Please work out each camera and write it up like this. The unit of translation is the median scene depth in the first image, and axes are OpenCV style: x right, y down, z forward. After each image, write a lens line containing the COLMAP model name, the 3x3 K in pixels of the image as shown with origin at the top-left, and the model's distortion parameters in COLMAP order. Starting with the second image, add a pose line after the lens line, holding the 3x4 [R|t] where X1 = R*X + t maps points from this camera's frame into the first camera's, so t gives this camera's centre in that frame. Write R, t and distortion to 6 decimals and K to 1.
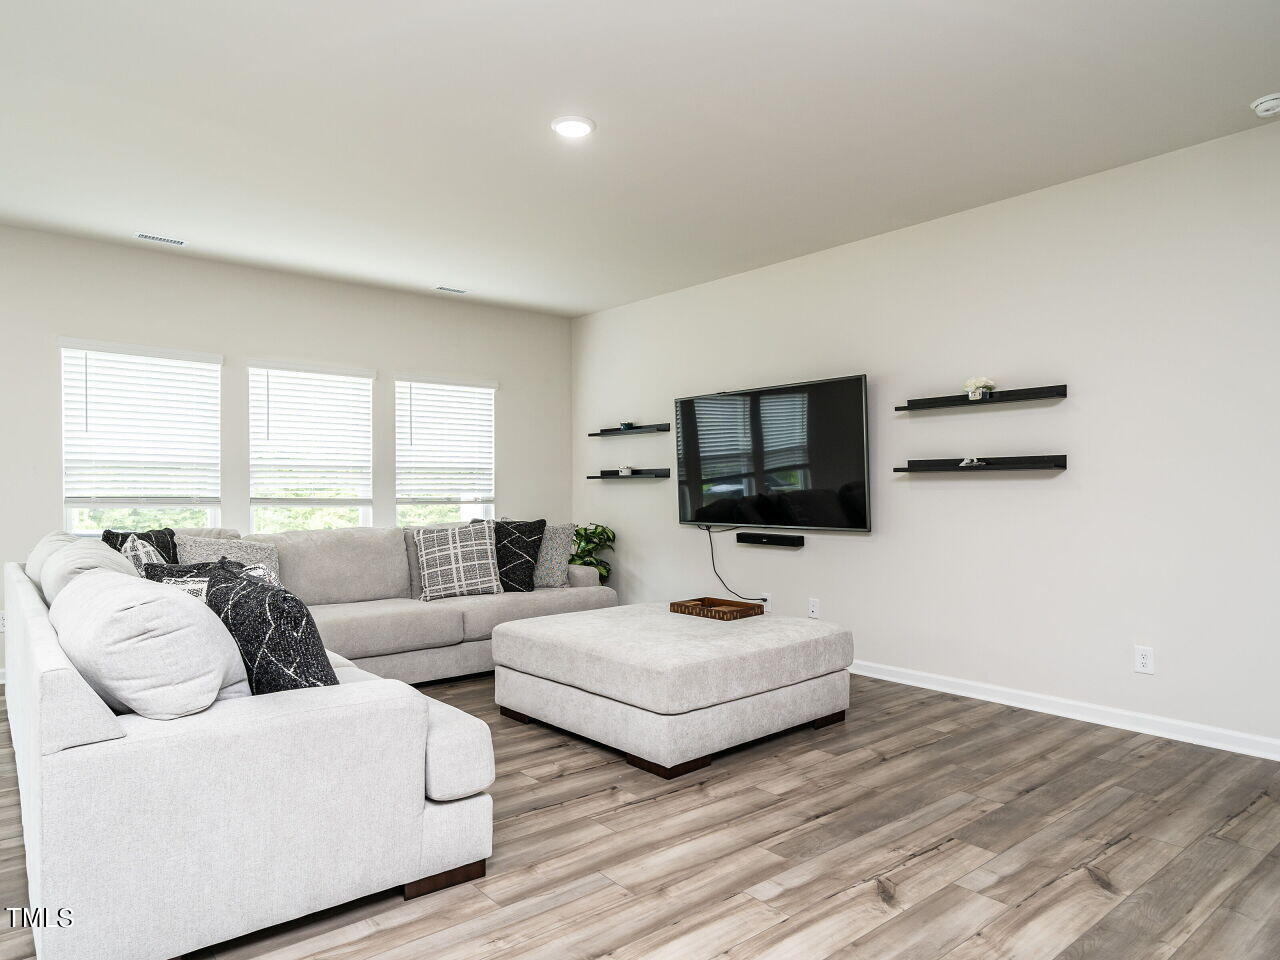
lens RADIAL K [[812.9, 0, 614.1], [0, 812.9, 498.4], [0, 0, 1]] dist [0.004794, 0.001440]
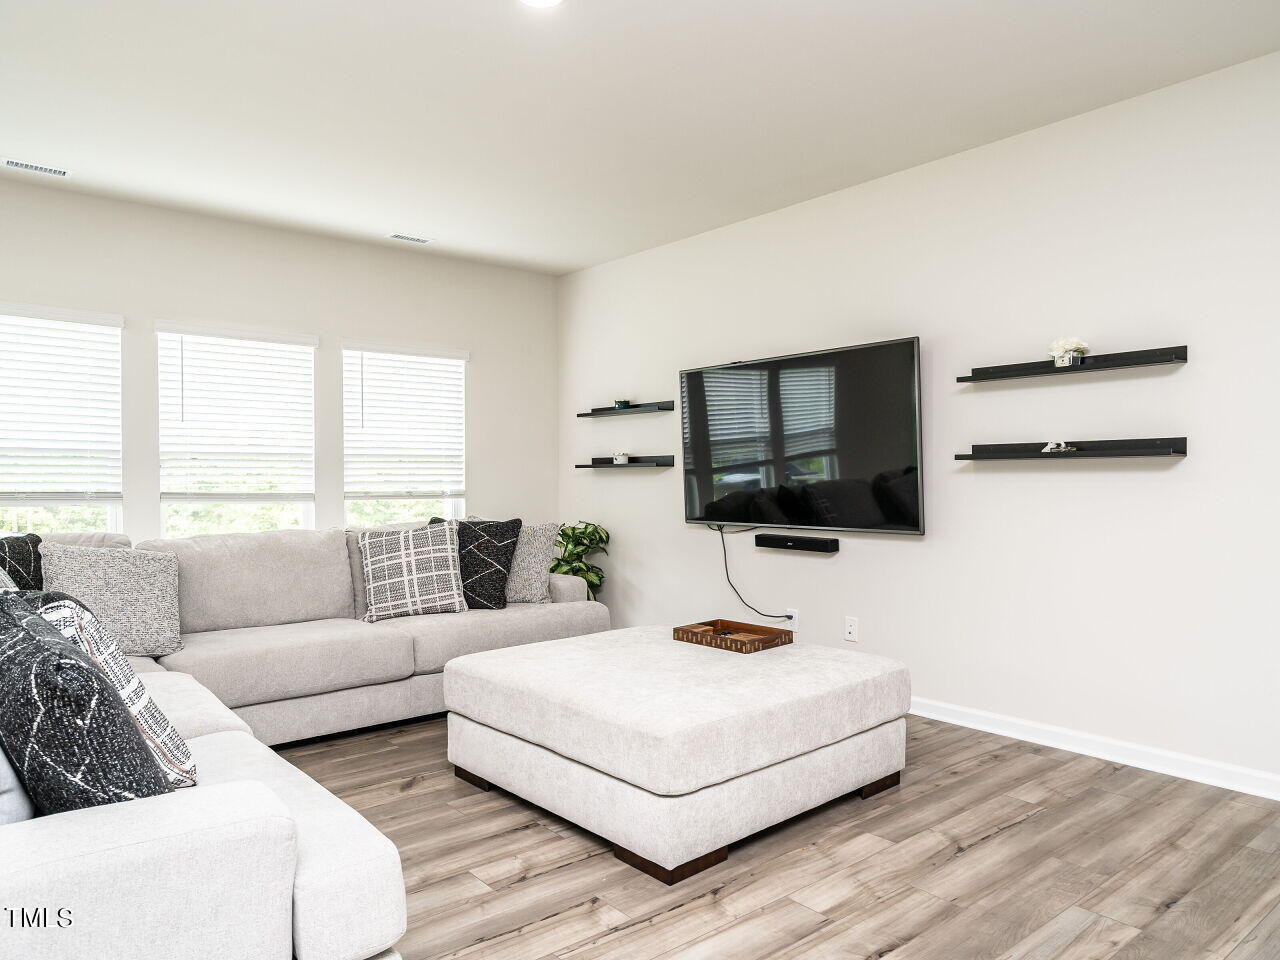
lens RADIAL K [[855.4, 0, 621.9], [0, 855.4, 532.2], [0, 0, 1]] dist [0.001692, 0.010874]
pose [[0.999981, -0.002882, 0.005420, 0.014400], [0.002584, 0.998527, 0.054198, -0.008640], [-0.005568, -0.054183, 0.998515, 0.175552]]
